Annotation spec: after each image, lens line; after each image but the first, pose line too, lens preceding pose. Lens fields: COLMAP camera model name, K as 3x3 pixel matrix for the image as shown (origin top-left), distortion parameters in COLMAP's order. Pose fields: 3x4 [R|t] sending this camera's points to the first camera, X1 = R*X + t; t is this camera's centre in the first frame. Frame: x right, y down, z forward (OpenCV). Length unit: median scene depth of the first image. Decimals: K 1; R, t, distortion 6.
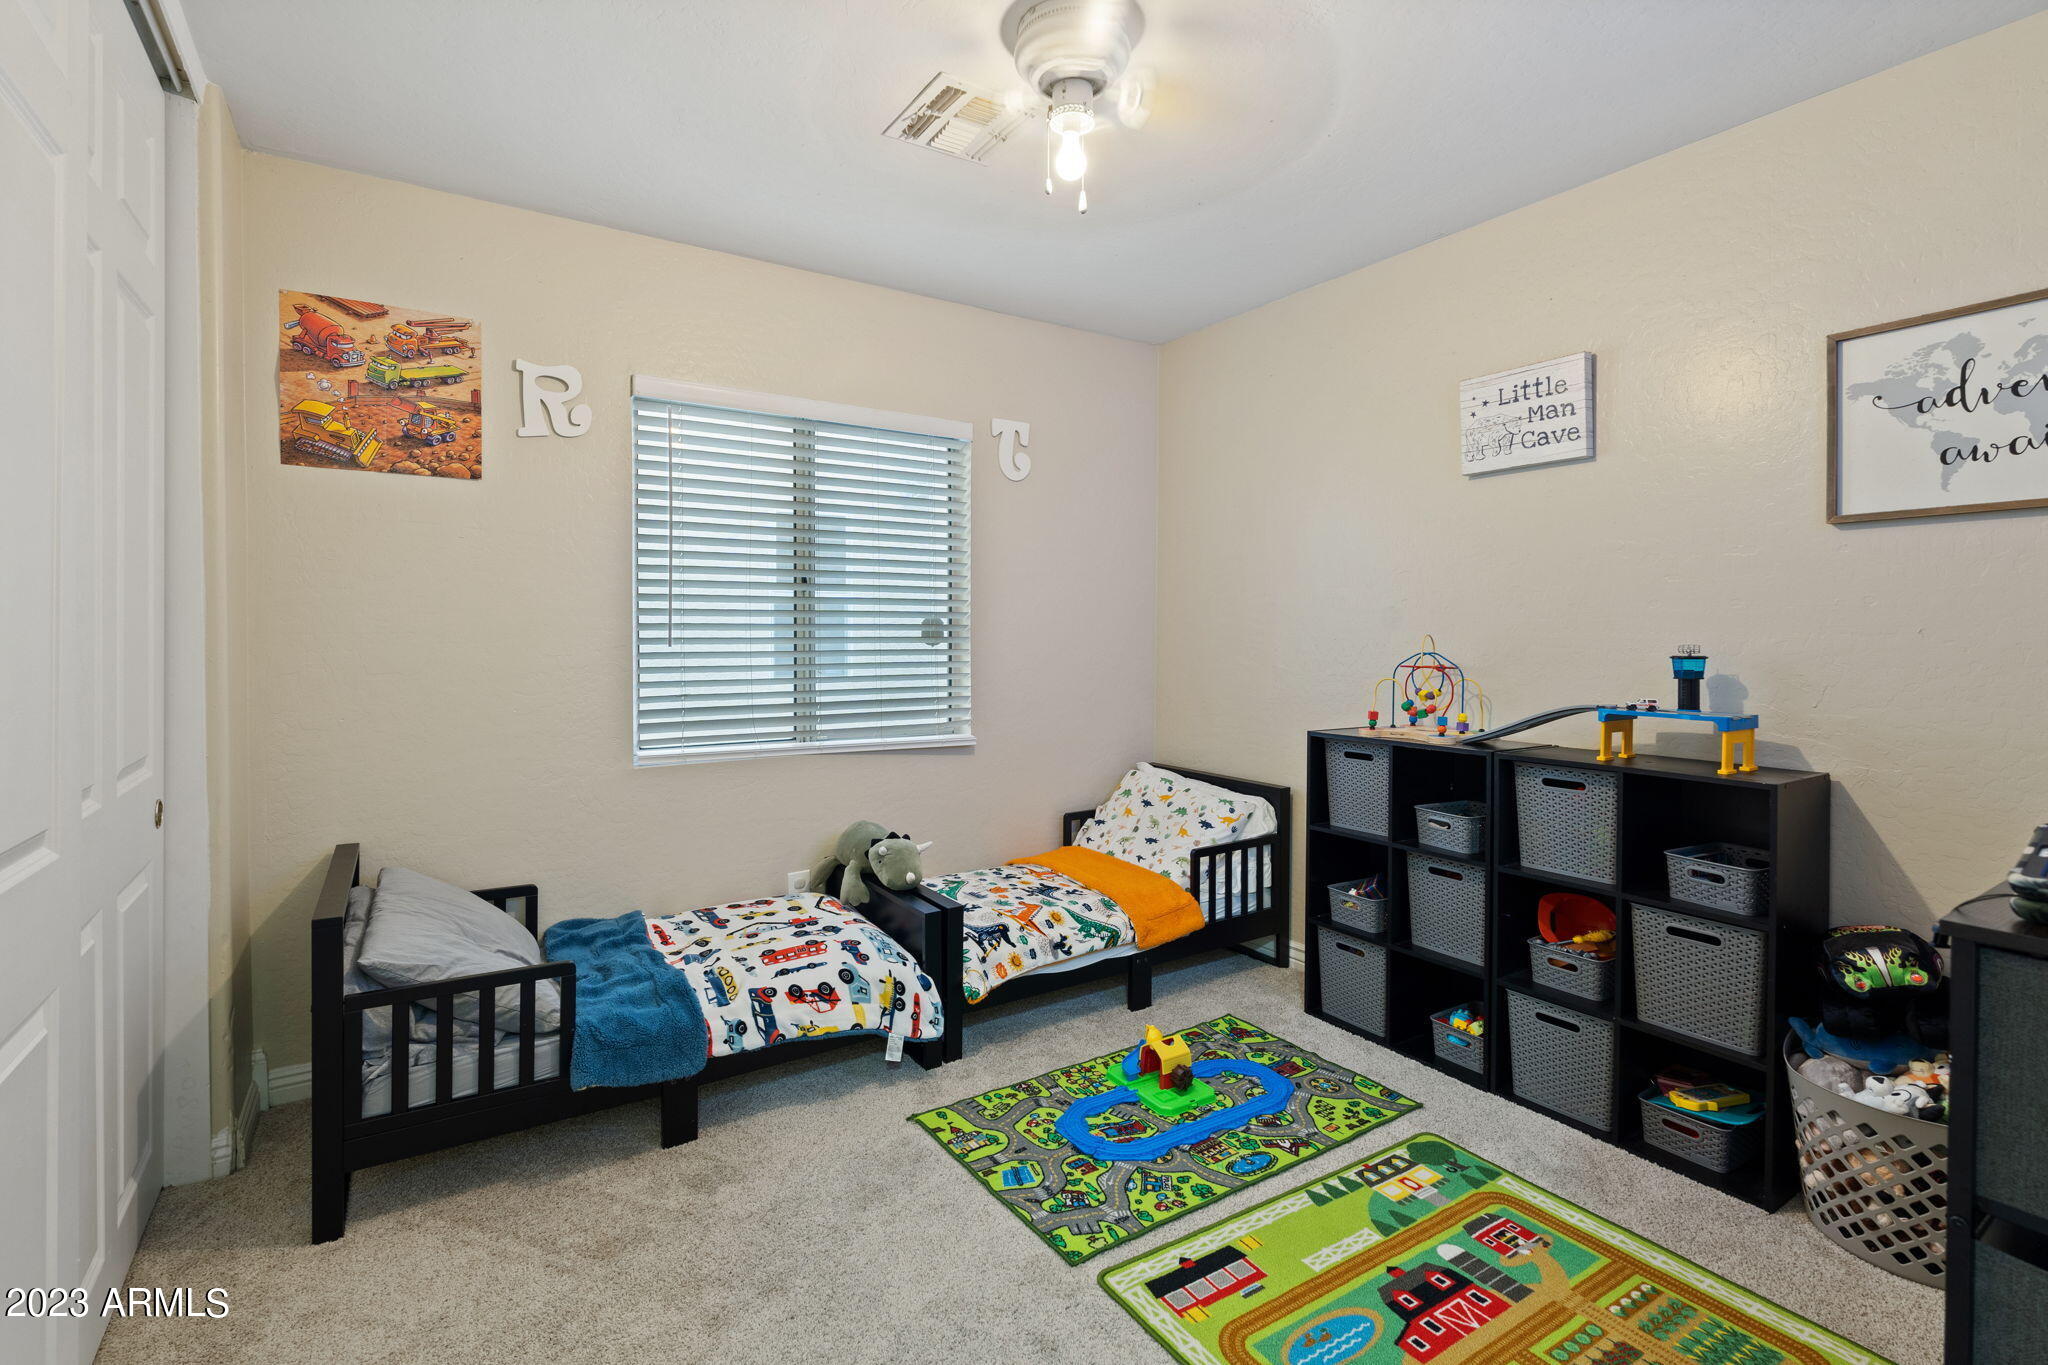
lens RADIAL K [[967.1, 0, 1012.6], [0, 967.1, 638.4], [0, 0, 1]] dist [-0.003071, 0.000074]
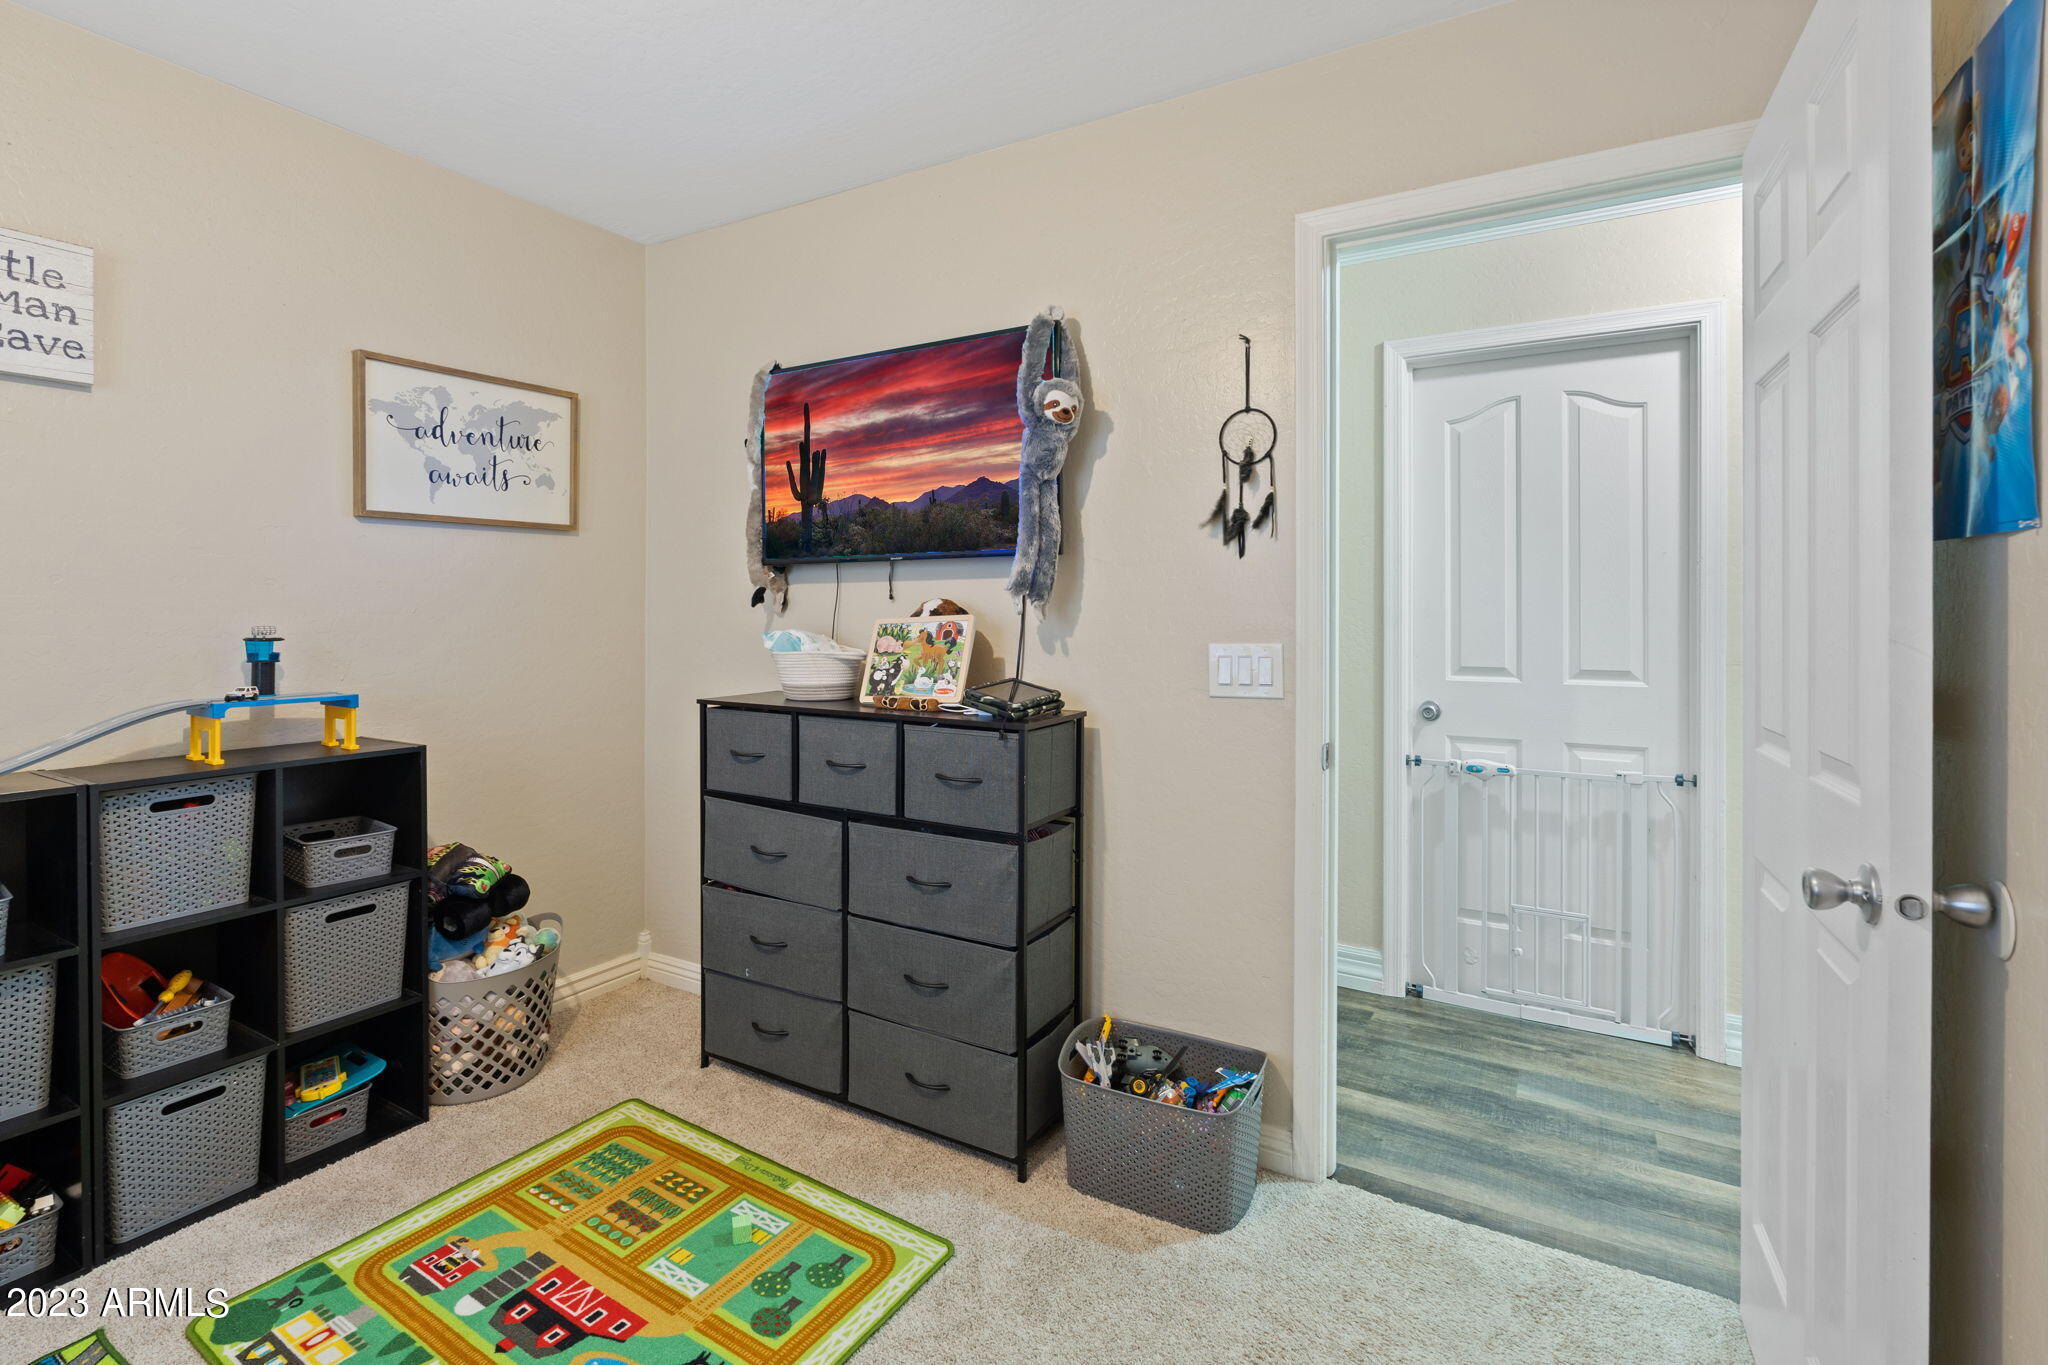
lens RADIAL K [[910.8, 0, 1022.6], [0, 910.8, 613.1], [0, 0, 1]] dist [0.000856, 0.000180]
pose [[-0.440361, -0.003930, 0.897812, -0.464725], [0.009876, 0.999909, 0.009221, -0.007609], [-0.897767, 0.012927, -0.440282, 0.794286]]
